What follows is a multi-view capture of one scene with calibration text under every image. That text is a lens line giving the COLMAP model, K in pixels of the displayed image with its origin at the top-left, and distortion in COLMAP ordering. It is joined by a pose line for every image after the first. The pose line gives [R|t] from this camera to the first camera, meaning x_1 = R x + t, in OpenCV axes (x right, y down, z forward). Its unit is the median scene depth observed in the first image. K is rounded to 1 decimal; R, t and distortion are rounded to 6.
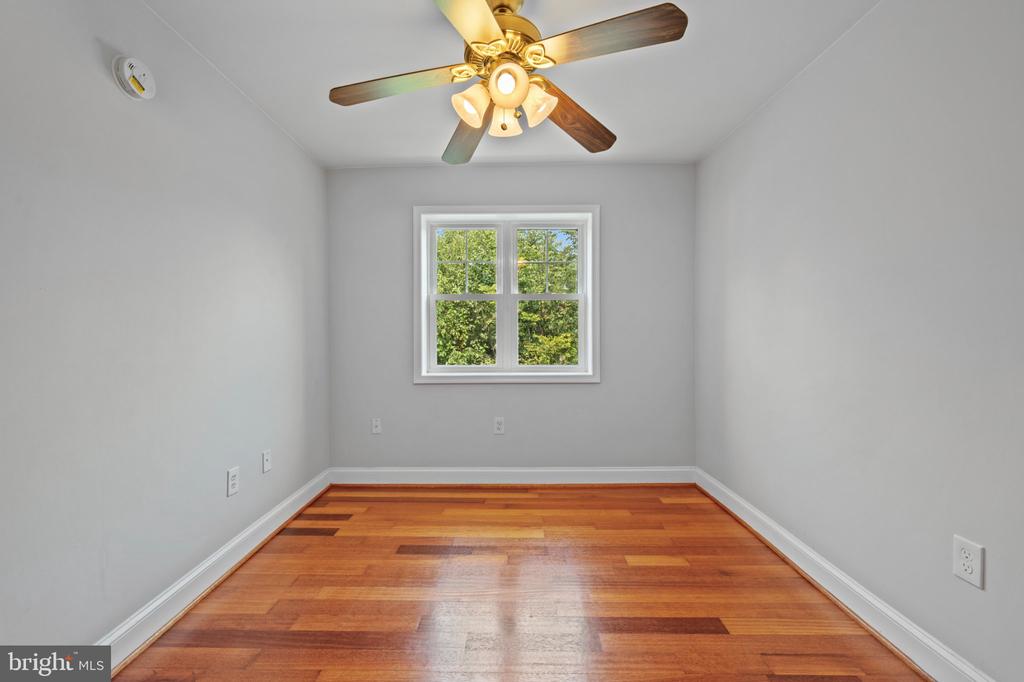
lens RADIAL K [[417.2, 0, 512.0], [0, 417.2, 341.0], [0, 0, 1]] dist [-0.000439, -0.000266]
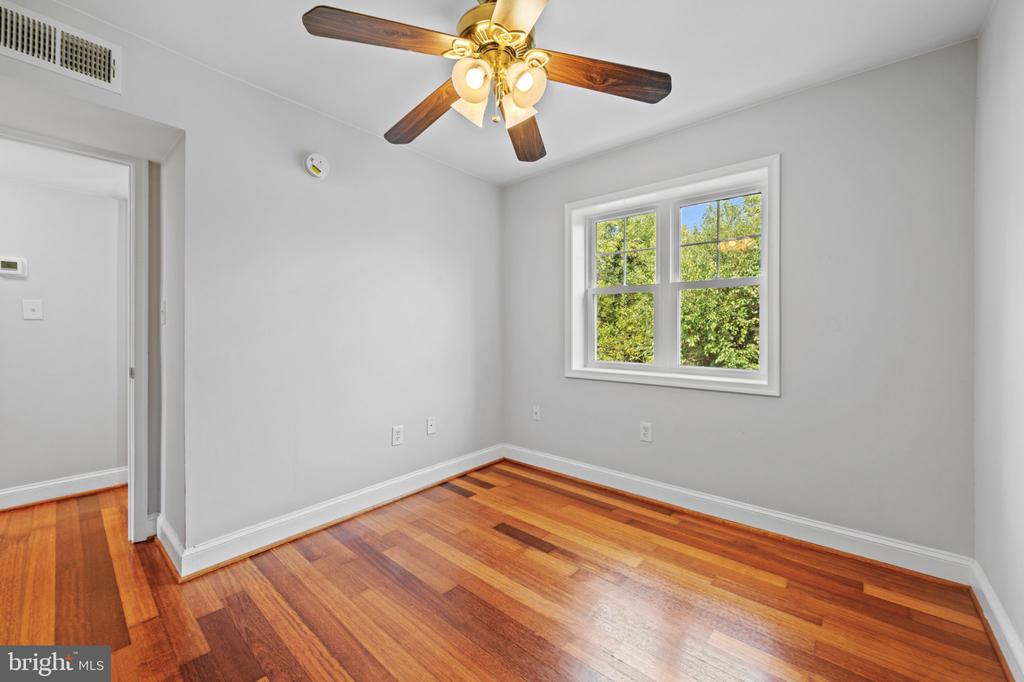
lens RADIAL K [[410.6, 0, 510.3], [0, 410.6, 332.9], [0, 0, 1]] dist [0.000734, 0.000035]
pose [[0.758963, 0.011944, -0.651024, 0.363321], [-0.015578, 0.999879, 0.000184, -0.004387], [0.650947, 0.010002, 0.759057, 0.162255]]
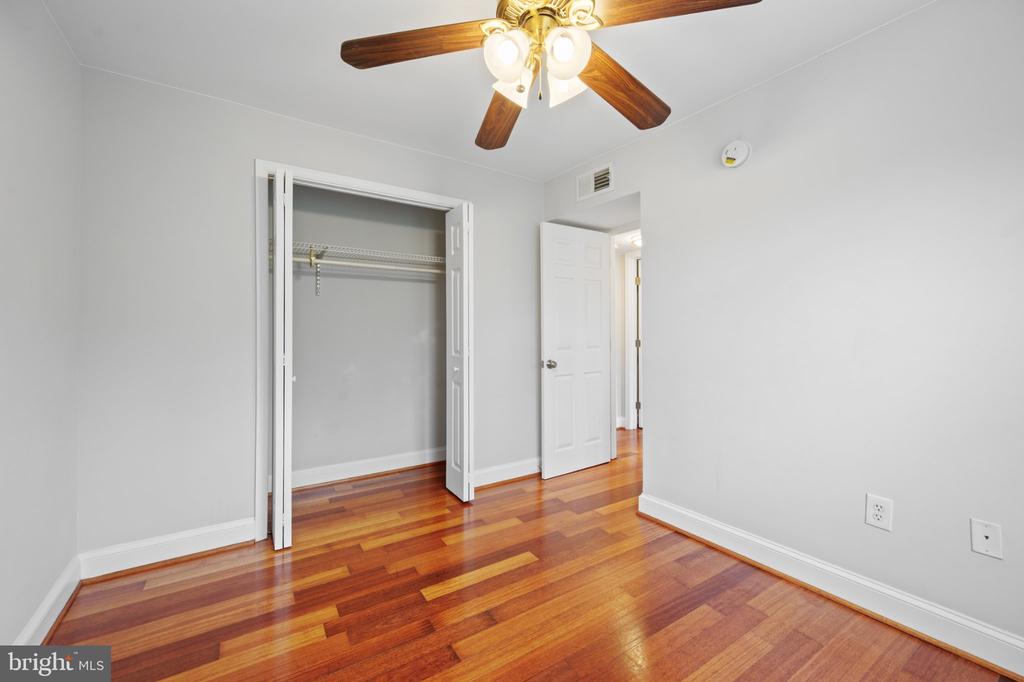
lens RADIAL K [[410.6, 0, 510.3], [0, 410.6, 332.9], [0, 0, 1]] dist [0.000734, 0.000035]
pose [[-0.832936, 0.004946, -0.553348, 0.284935], [-0.007524, 0.999766, 0.020263, -0.020102], [0.553319, 0.021041, -0.832704, 0.949689]]
